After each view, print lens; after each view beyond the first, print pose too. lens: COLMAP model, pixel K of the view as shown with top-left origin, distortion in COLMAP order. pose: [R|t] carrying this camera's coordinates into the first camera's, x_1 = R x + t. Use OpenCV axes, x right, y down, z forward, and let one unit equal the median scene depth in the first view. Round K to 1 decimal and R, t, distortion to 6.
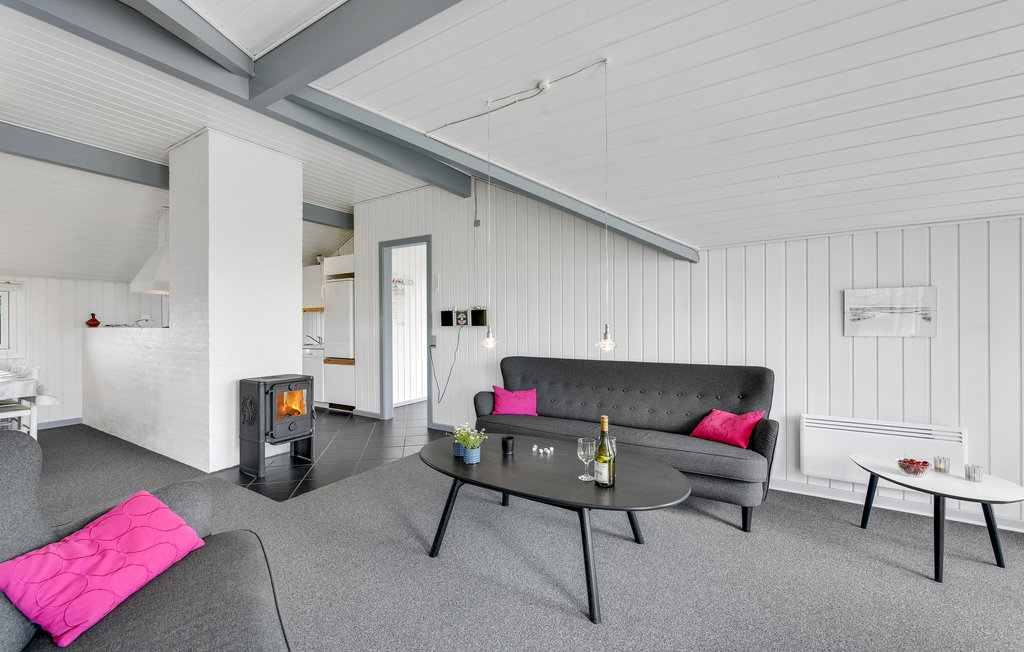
lens RADIAL K [[408.1, 0, 500.5], [0, 408.1, 322.4], [0, 0, 1]] dist [-0.002551, 0.000498]
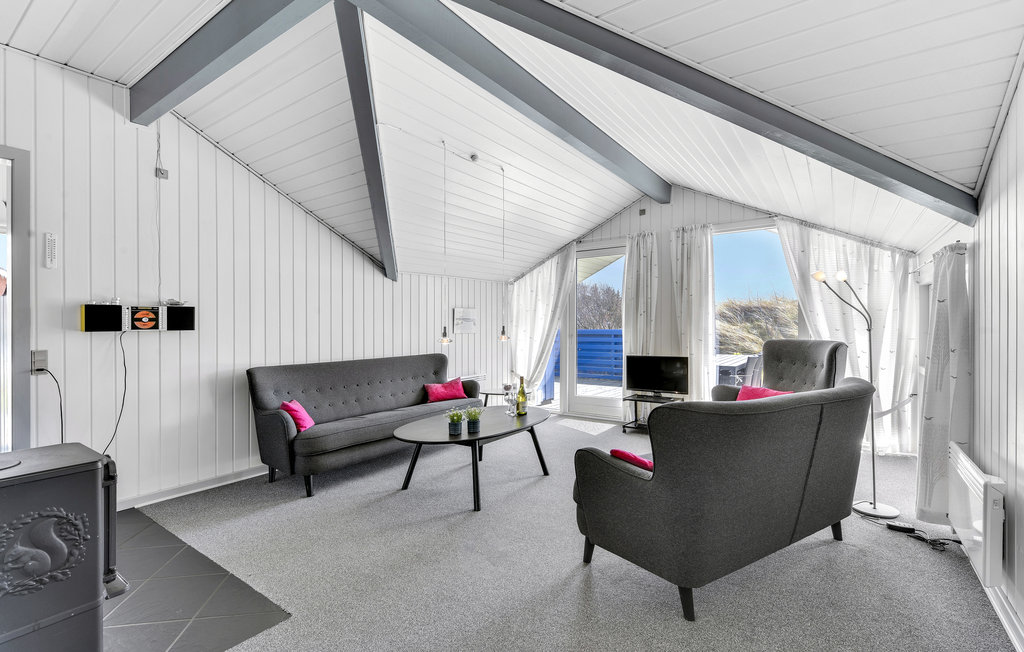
lens RADIAL K [[463.5, 0, 511.8], [0, 463.5, 334.2], [0, 0, 1]] dist [0.004394, -0.000416]
pose [[0.045378, -0.014974, 0.998858, -0.988312], [0.001631, 0.999887, 0.014916, 0.005362], [-0.998969, 0.000952, 0.045398, 0.522417]]
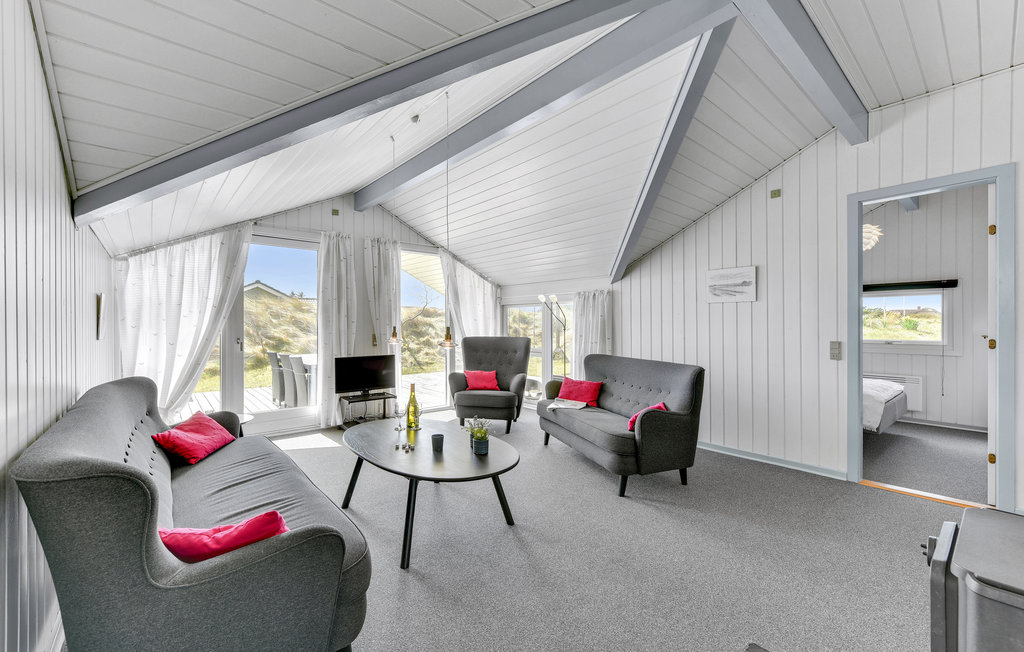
lens RADIAL K [[408.1, 0, 498.8], [0, 408.1, 336.6], [0, 0, 1]] dist [-0.002551, 0.000498]
pose [[-0.951341, -0.003361, 0.308122, -0.309106], [0.002802, 0.999805, 0.019558, 0.007879], [-0.308128, 0.019470, -0.951146, 1.325015]]
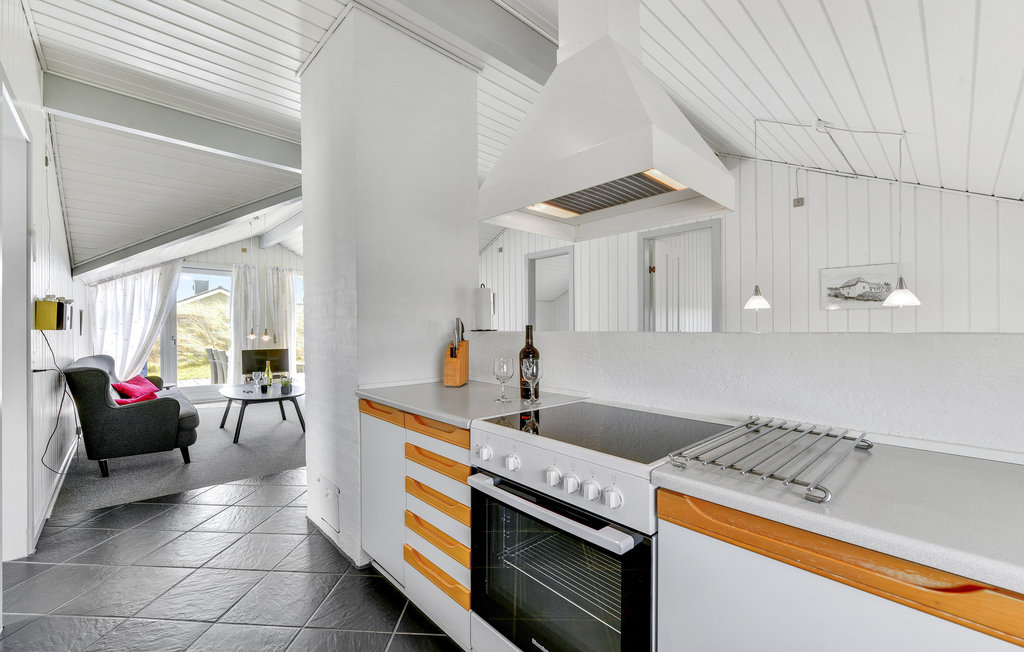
lens RADIAL K [[408.1, 0, 492.1], [0, 408.1, 344.9], [0, 0, 1]] dist [-0.002551, 0.000498]
pose [[-0.961964, -0.009387, 0.273015, -1.104281], [-0.001391, 0.999565, 0.029466, 0.017171], [-0.273173, 0.027966, -0.961558, 1.794825]]
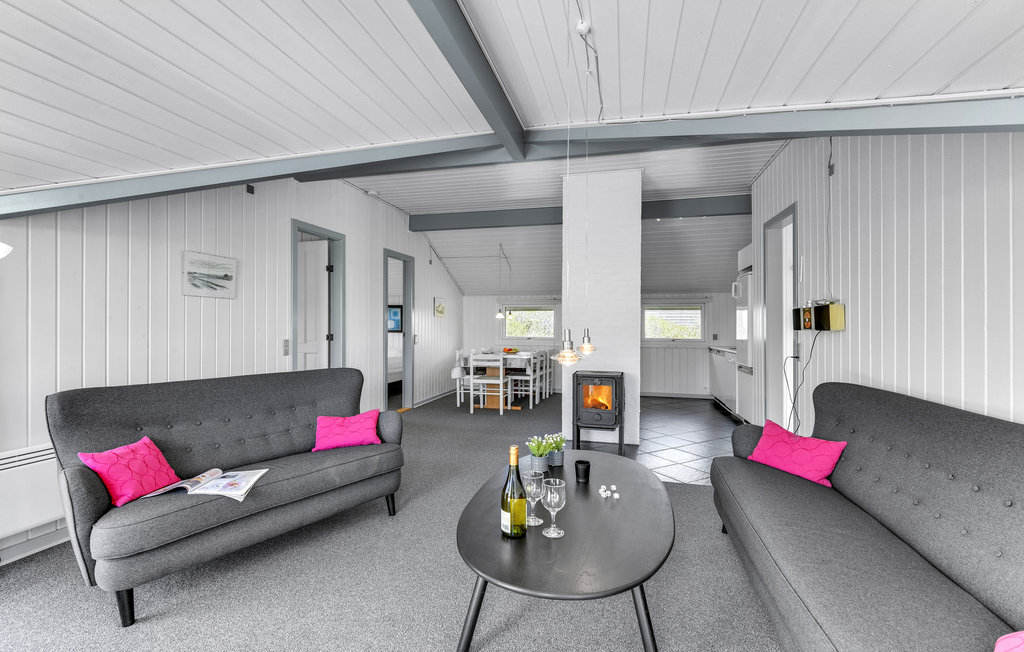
lens RADIAL K [[463.5, 0, 507.9], [0, 463.5, 325.6], [0, 0, 1]] dist [0.004394, -0.000416]
pose [[0.304224, 0.004015, -0.952592, 0.617822], [0.001195, 0.999989, 0.004597, -0.003361], [0.952600, -0.002536, 0.304216, 0.375970]]
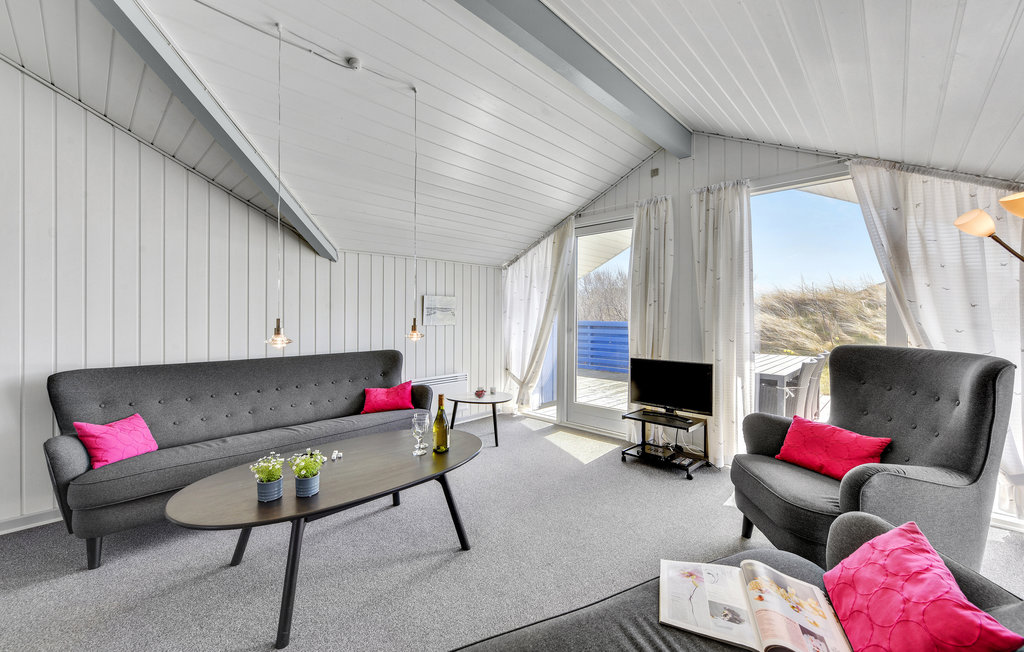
lens RADIAL K [[408.1, 0, 511.6], [0, 408.1, 316.3], [0, 0, 1]] dist [-0.002551, 0.000498]
pose [[0.189407, 0.003611, 0.981892, -0.494096], [-0.011031, 0.999938, -0.001550, -0.001459], [-0.981837, -0.010538, 0.189435, 0.305200]]
